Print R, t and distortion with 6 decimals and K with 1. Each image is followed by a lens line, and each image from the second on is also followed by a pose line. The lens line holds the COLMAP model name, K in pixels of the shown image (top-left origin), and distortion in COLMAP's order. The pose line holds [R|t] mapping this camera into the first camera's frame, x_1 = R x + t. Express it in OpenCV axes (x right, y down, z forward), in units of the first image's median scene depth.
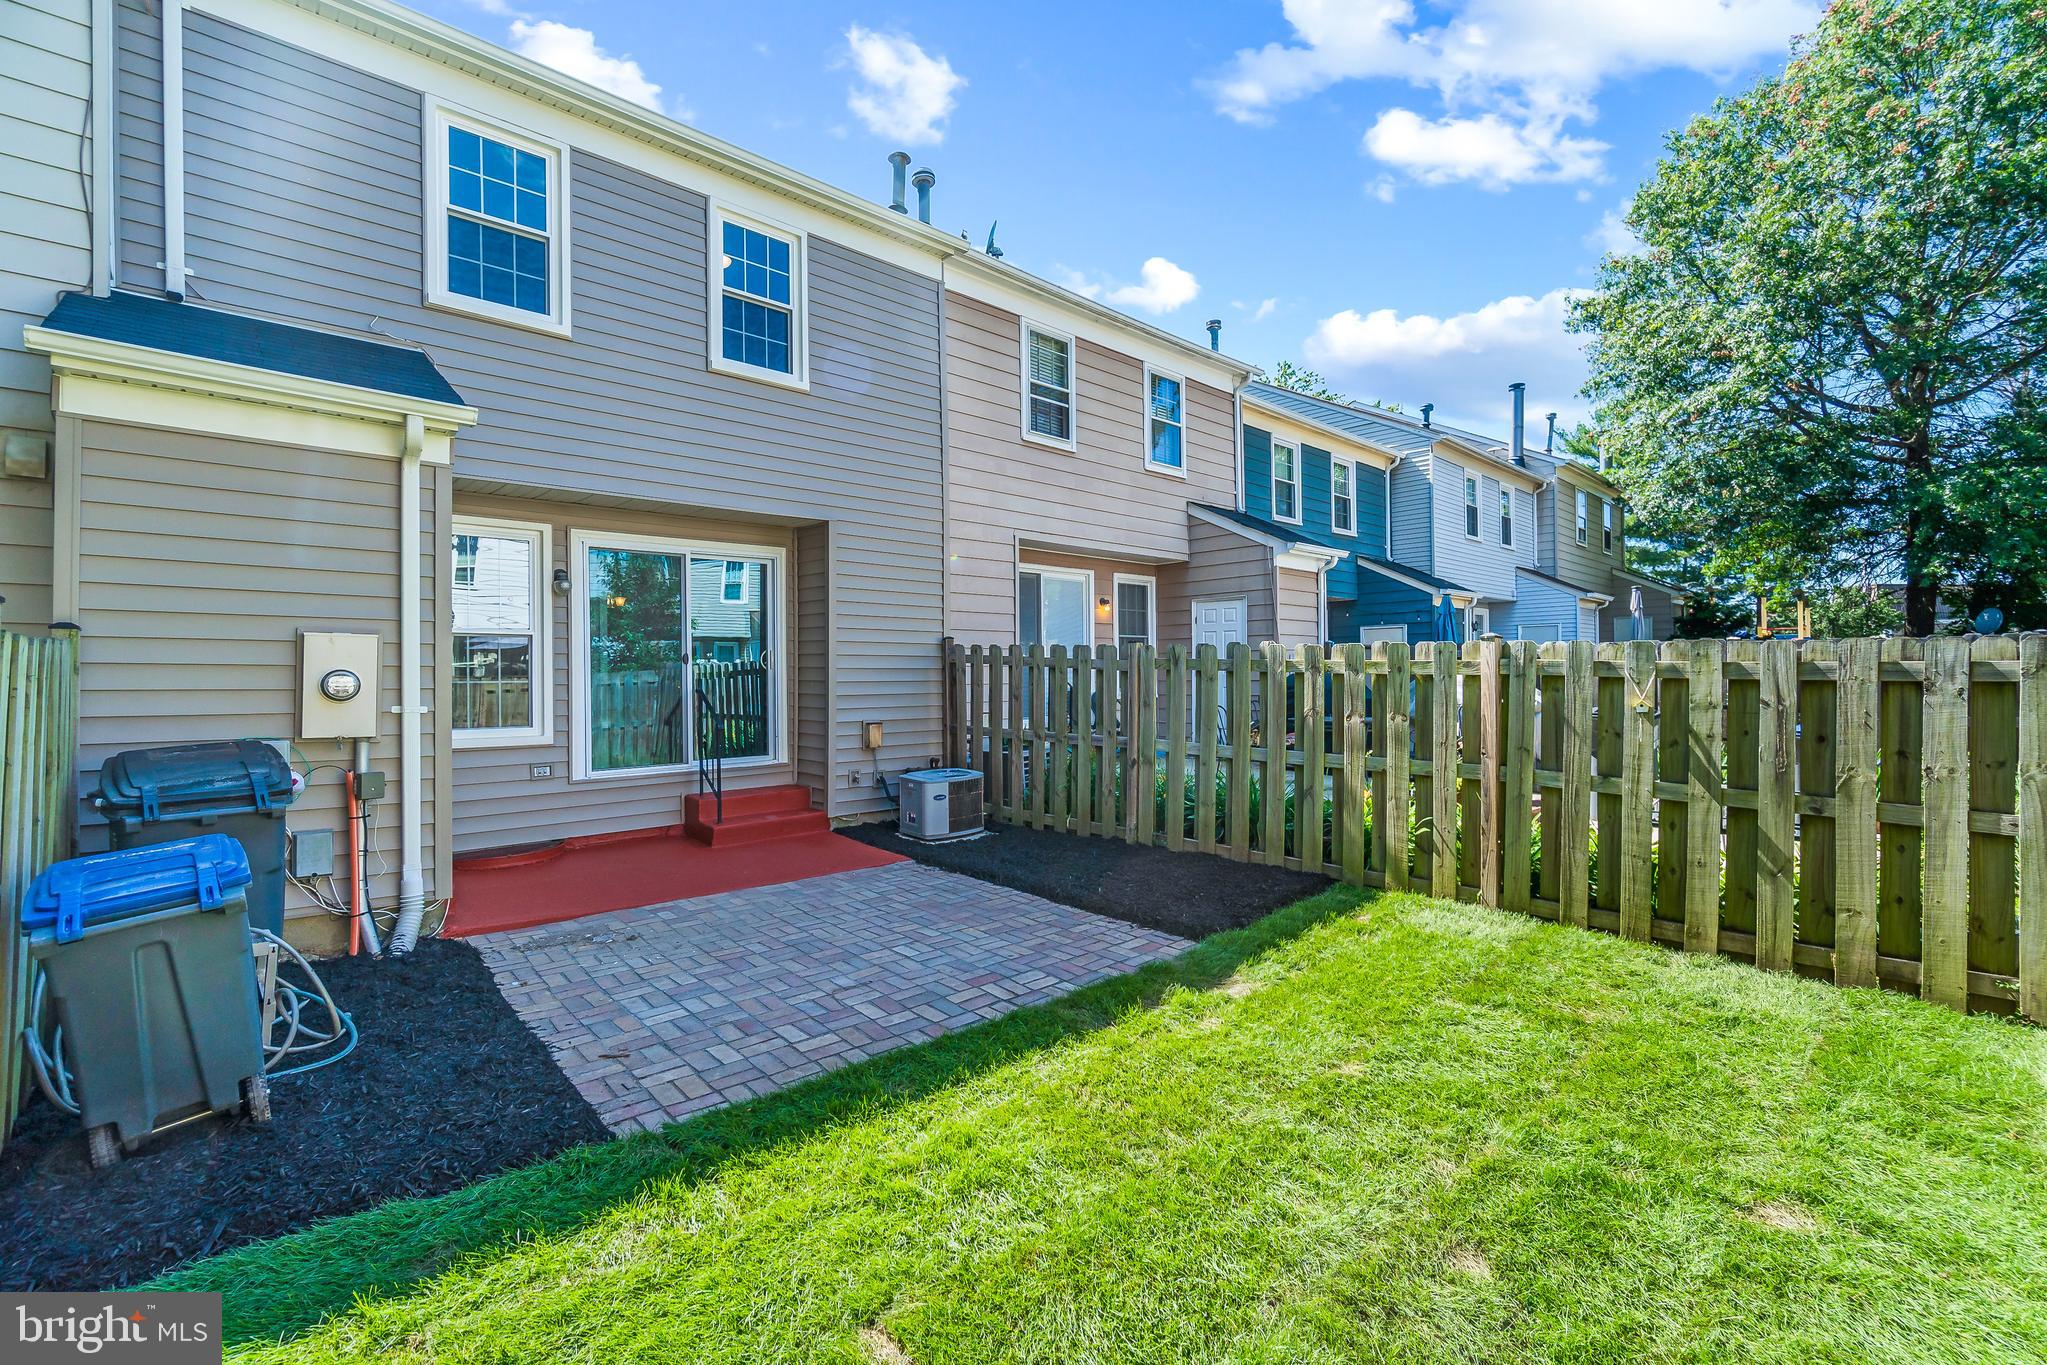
lens RADIAL K [[878.9, 0, 1023.5], [0, 878.9, 682.5], [0, 0, 1]] dist [-0.003371, -0.000490]
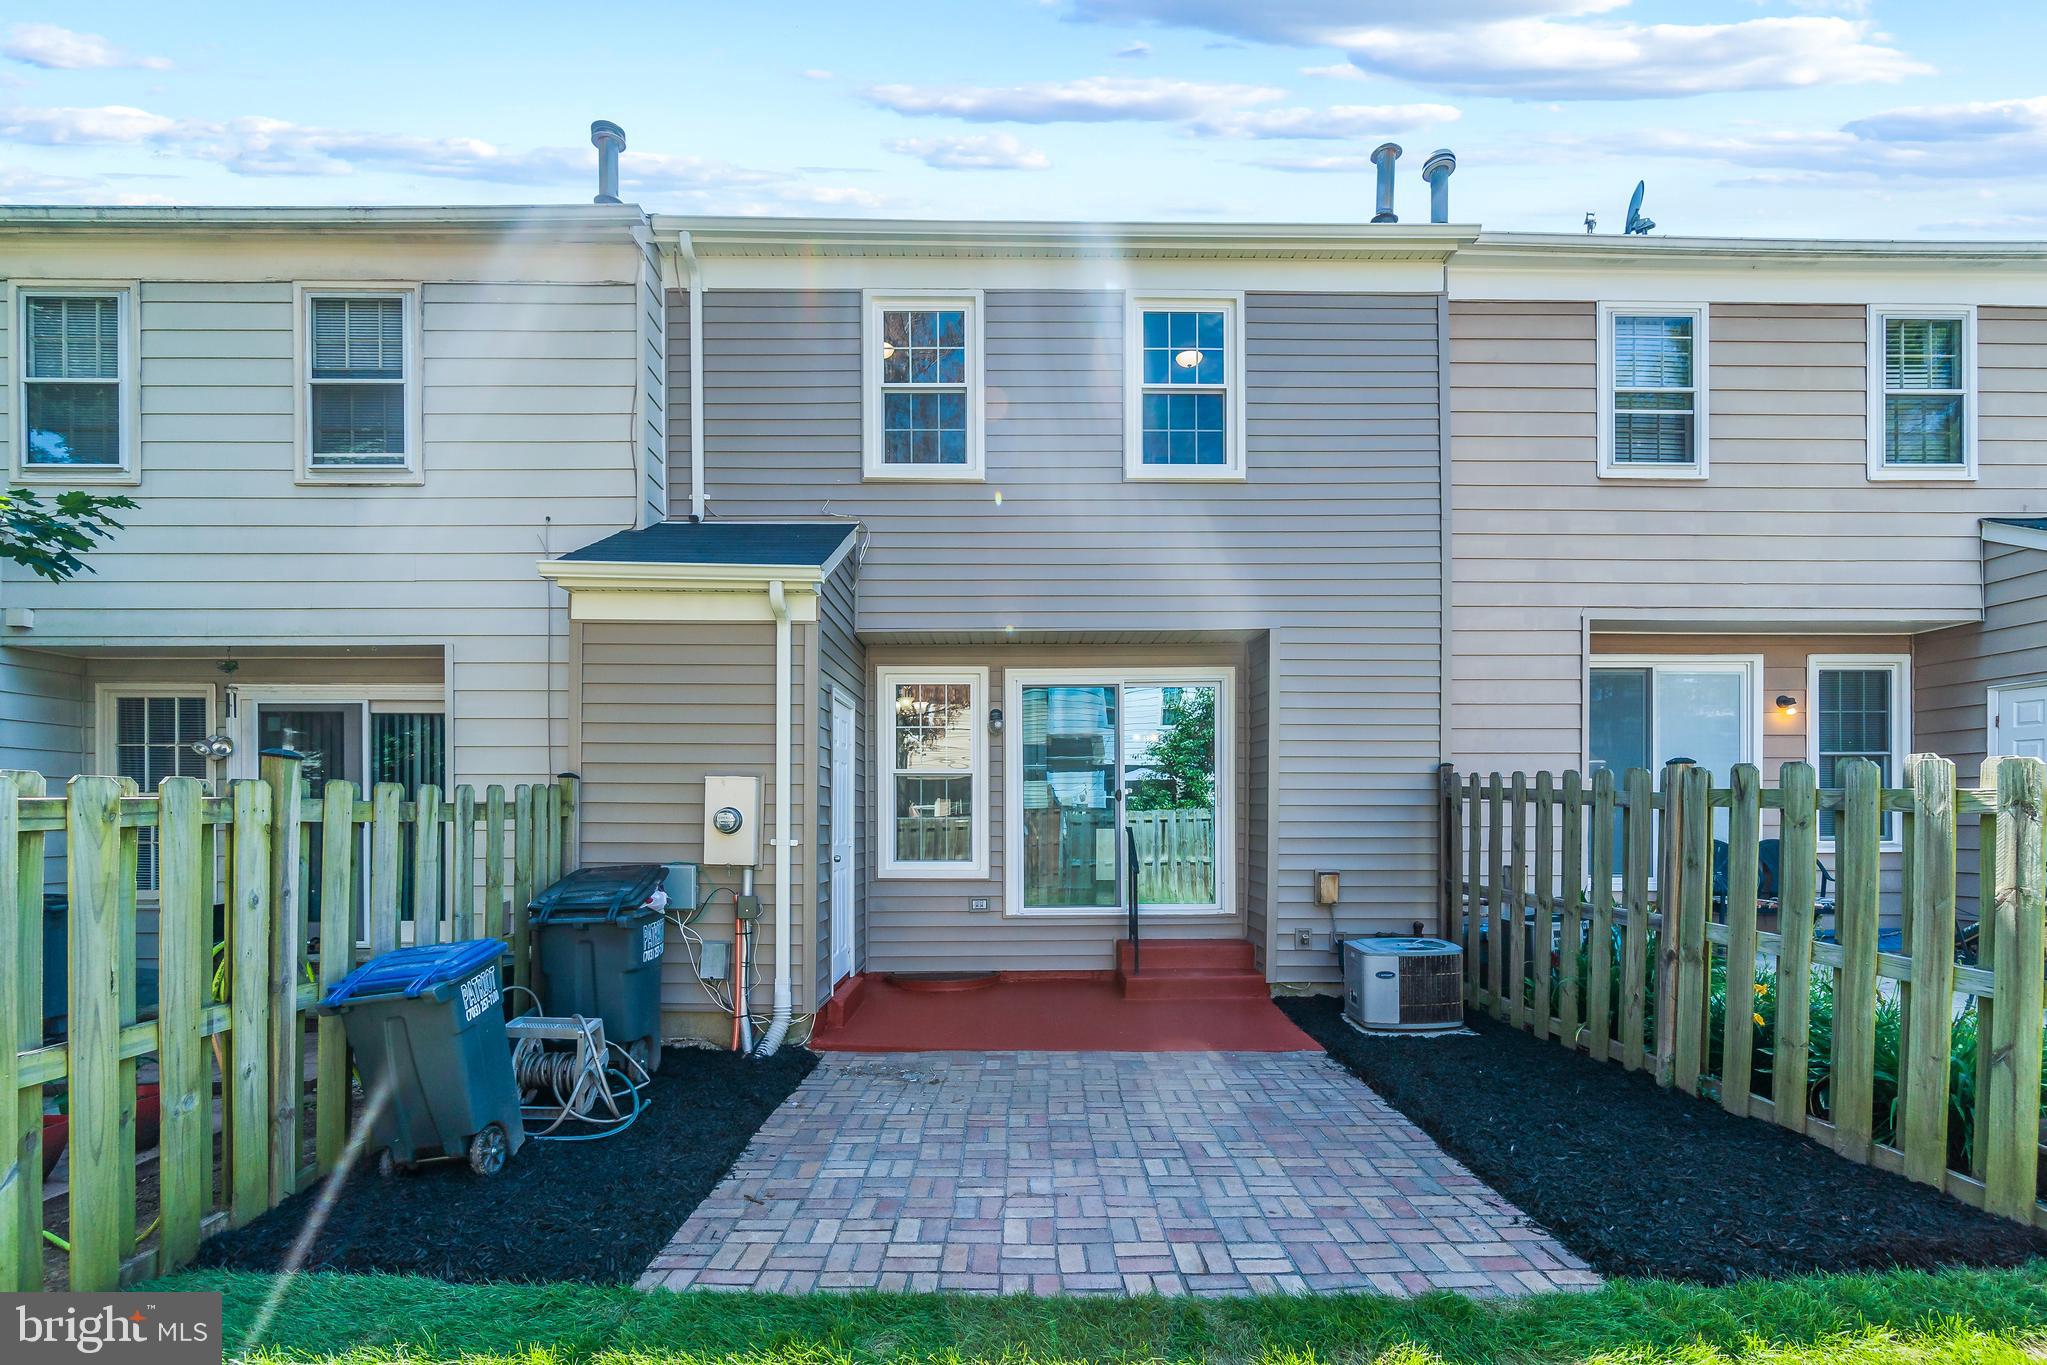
lens RADIAL K [[928.9, 0, 1023.6], [0, 928.9, 827.1], [0, 0, 1]] dist [-0.001664, -0.000296]
pose [[0.748966, 0.014499, -0.662450, 0.191007], [-0.009547, 0.999893, 0.011091, -0.002905], [0.662539, -0.001982, 0.749024, 0.181260]]
